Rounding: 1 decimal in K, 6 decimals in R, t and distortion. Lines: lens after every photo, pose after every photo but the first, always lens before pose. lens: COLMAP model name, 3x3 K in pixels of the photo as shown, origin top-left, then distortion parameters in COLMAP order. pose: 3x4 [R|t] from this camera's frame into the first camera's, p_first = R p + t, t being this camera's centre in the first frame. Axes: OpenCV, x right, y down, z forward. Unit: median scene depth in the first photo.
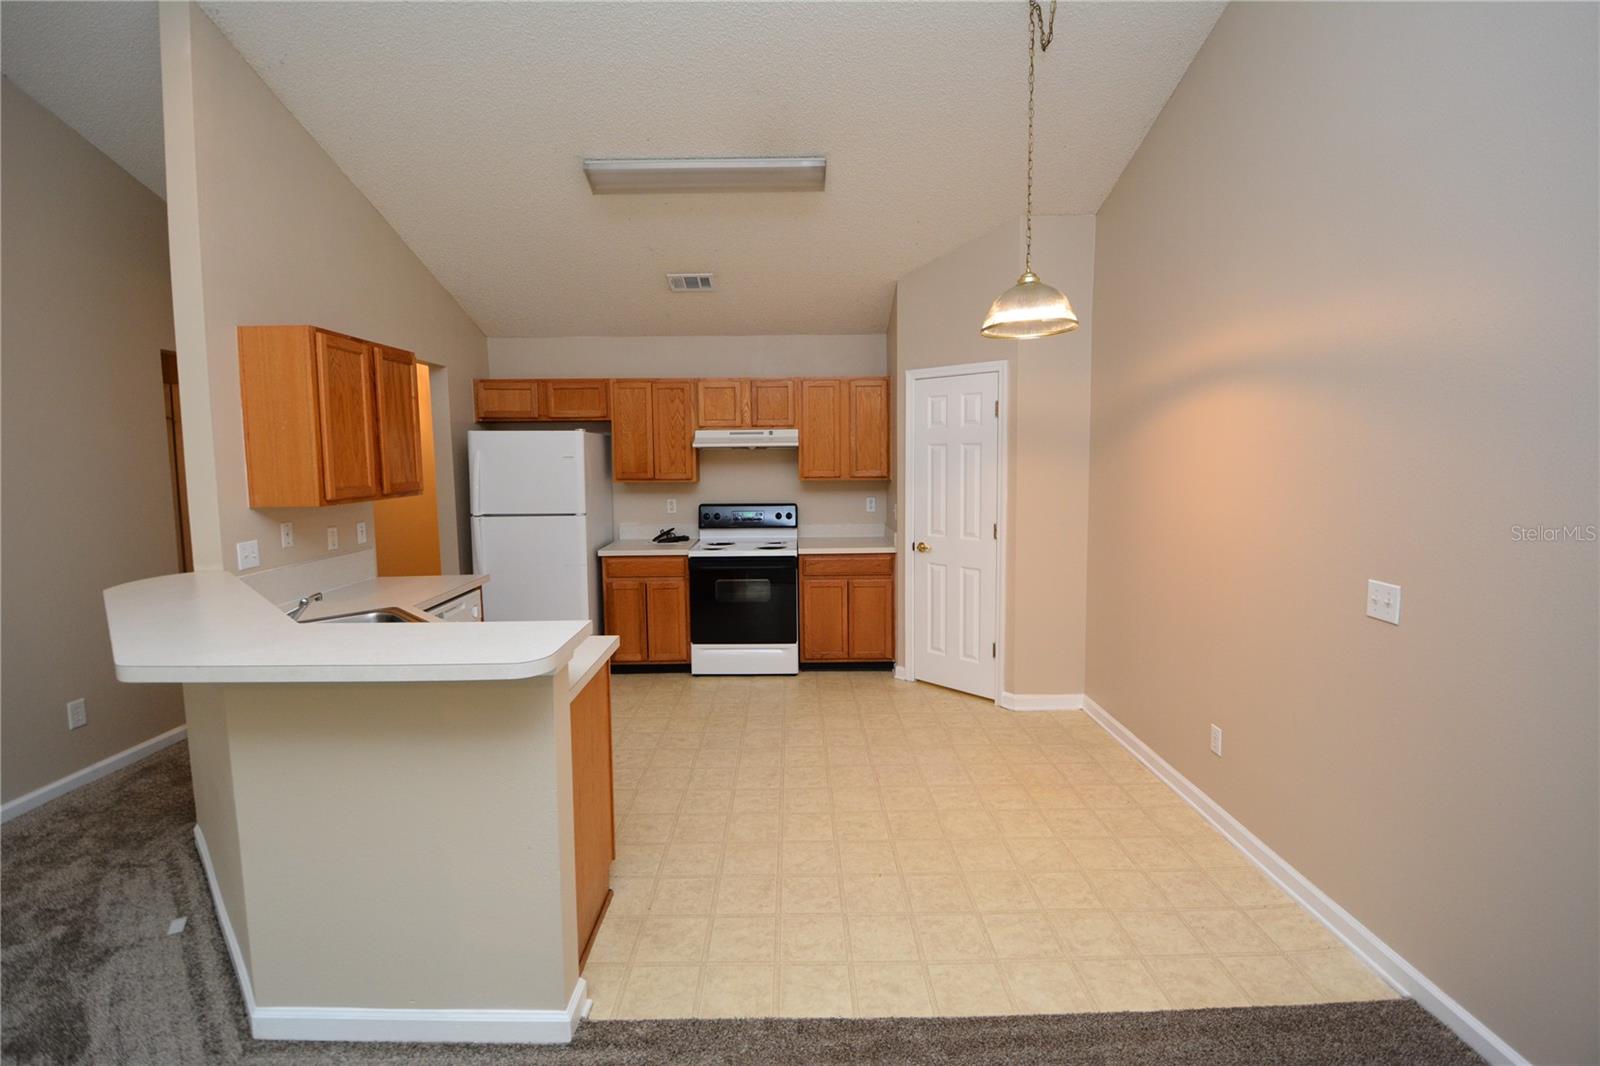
lens RADIAL K [[700.3, 0, 797.1], [0, 700.3, 507.6], [0, 0, 1]] dist [0.004380, -0.017296]
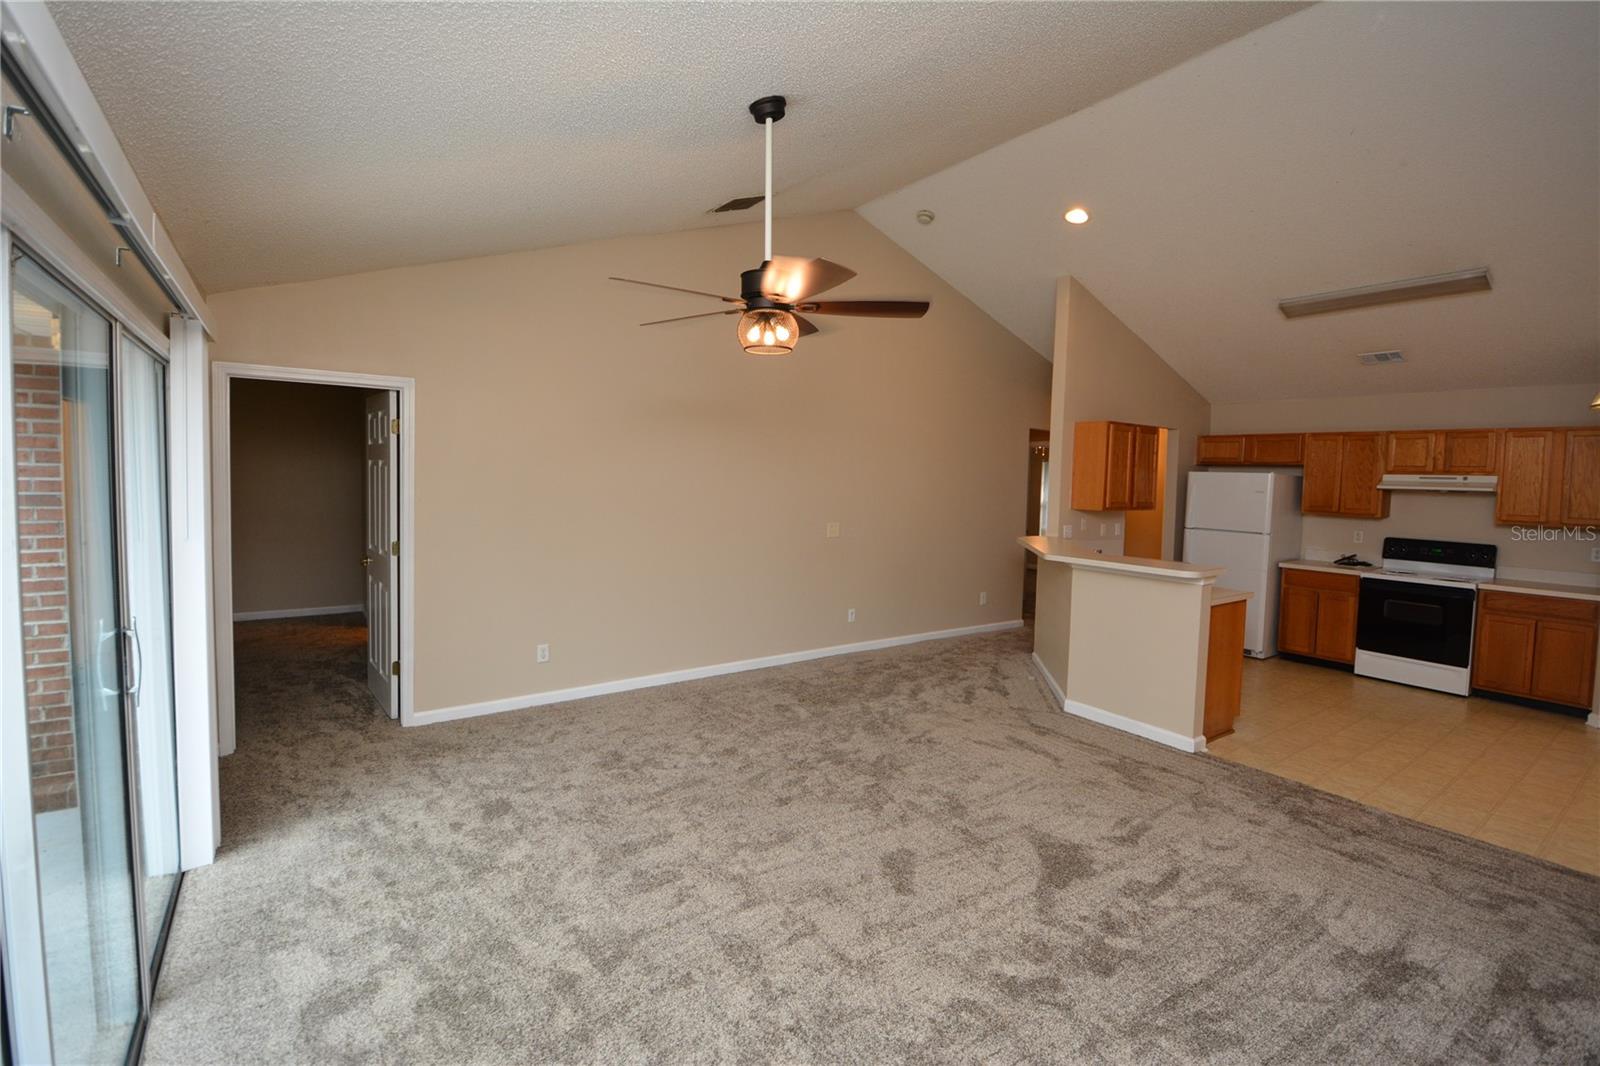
lens RADIAL K [[703.5, 0, 789.7], [0, 703.5, 516.1], [0, 0, 1]] dist [0.001037, -0.017743]
pose [[0.563936, 0.074818, -0.822423, 0.273008], [-0.094554, 0.995188, 0.025699, 0.026459], [0.820388, 0.063271, 0.568296, -0.512303]]
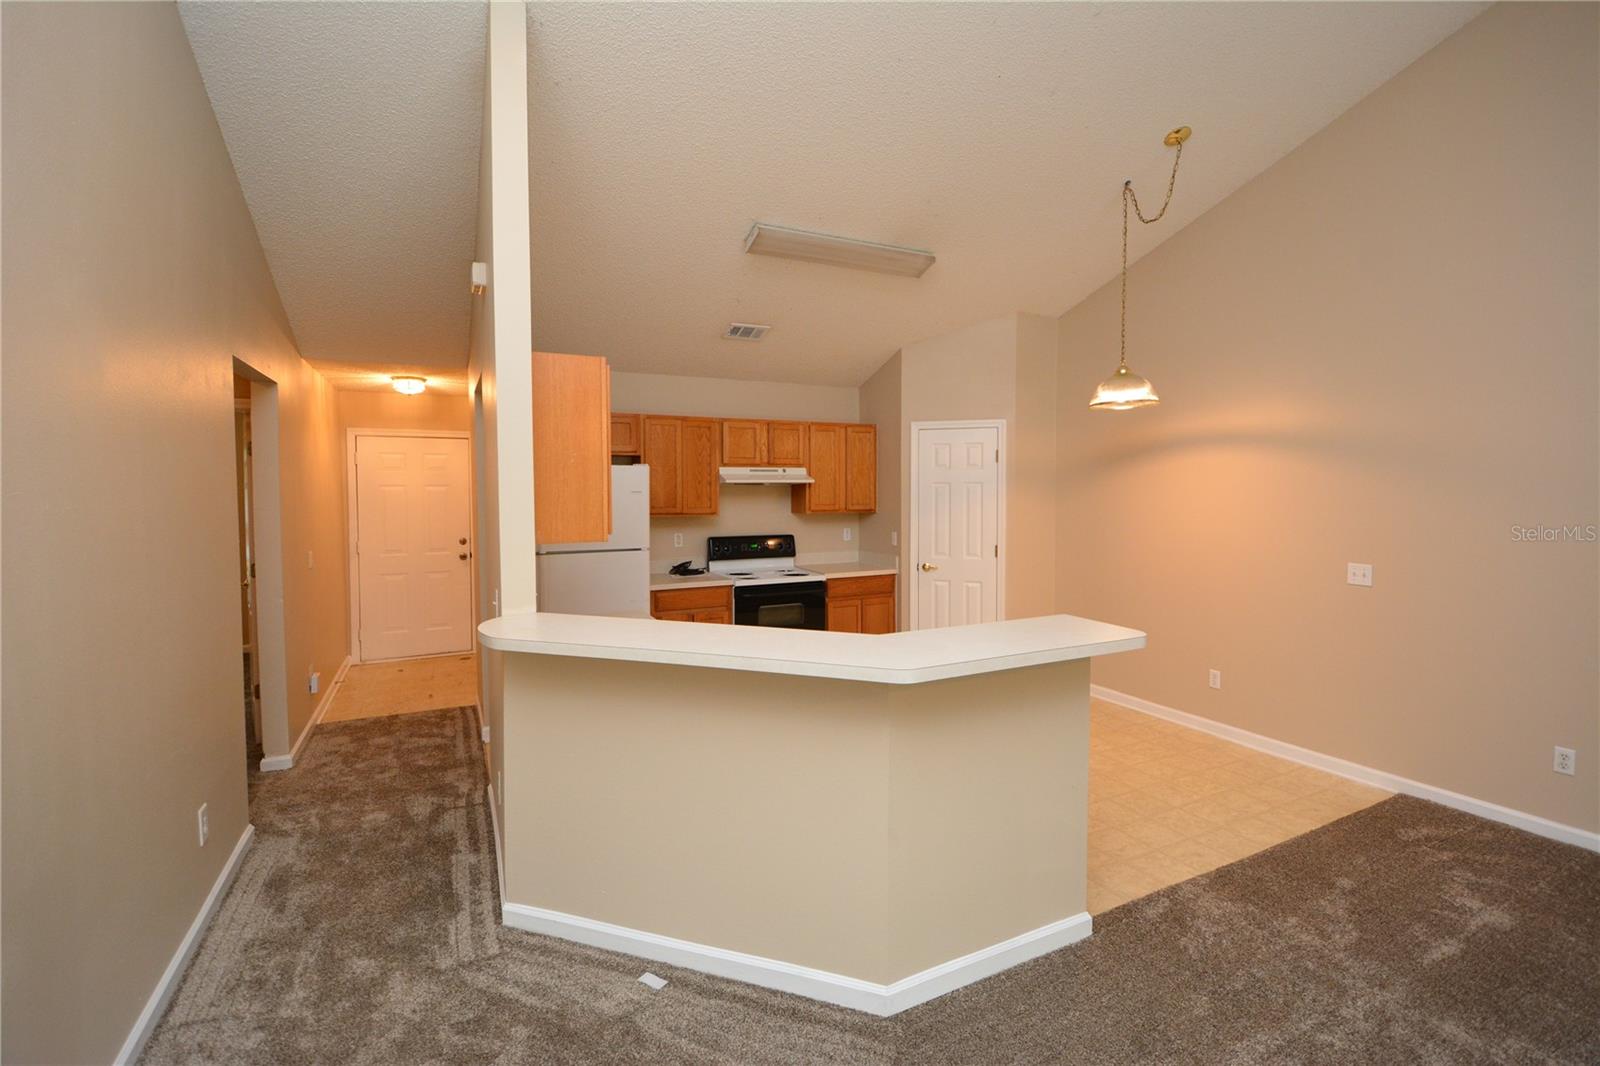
lens RADIAL K [[700.3, 0, 797.1], [0, 700.3, 507.6], [0, 0, 1]] dist [0.004380, -0.017296]
pose [[0.900455, -0.004937, 0.434920, -0.511001], [0.027548, 0.998575, -0.045700, 0.002251], [-0.434075, 0.053132, 0.899309, 0.003992]]
